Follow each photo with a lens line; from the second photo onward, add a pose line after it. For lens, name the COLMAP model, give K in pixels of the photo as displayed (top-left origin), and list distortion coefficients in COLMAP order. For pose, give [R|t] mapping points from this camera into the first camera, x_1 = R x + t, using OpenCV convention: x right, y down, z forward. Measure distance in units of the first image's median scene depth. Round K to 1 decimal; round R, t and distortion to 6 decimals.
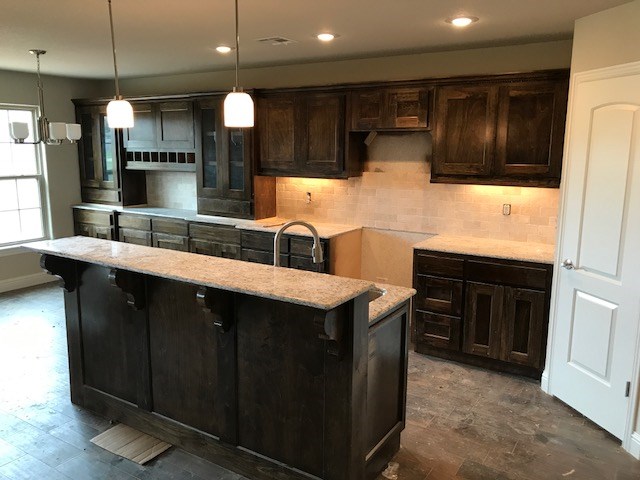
lens RADIAL K [[523.1, 0, 318.5], [0, 523.1, 241.2], [0, 0, 1]] dist [0.017135, -0.008676]
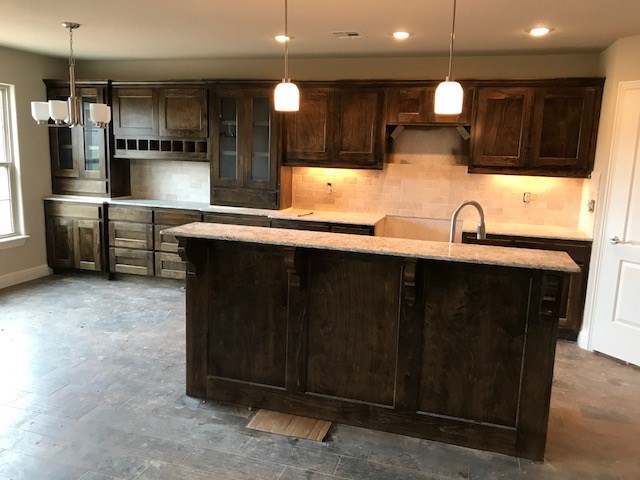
lens RADIAL K [[523.1, 0, 315.1], [0, 523.1, 242.0], [0, 0, 1]] dist [0.017135, -0.008676]
pose [[0.964345, -0.023325, 0.263619, -0.389869], [0.022495, 0.999728, 0.006168, 0.020107], [-0.263691, -0.000018, 0.964607, 0.011767]]
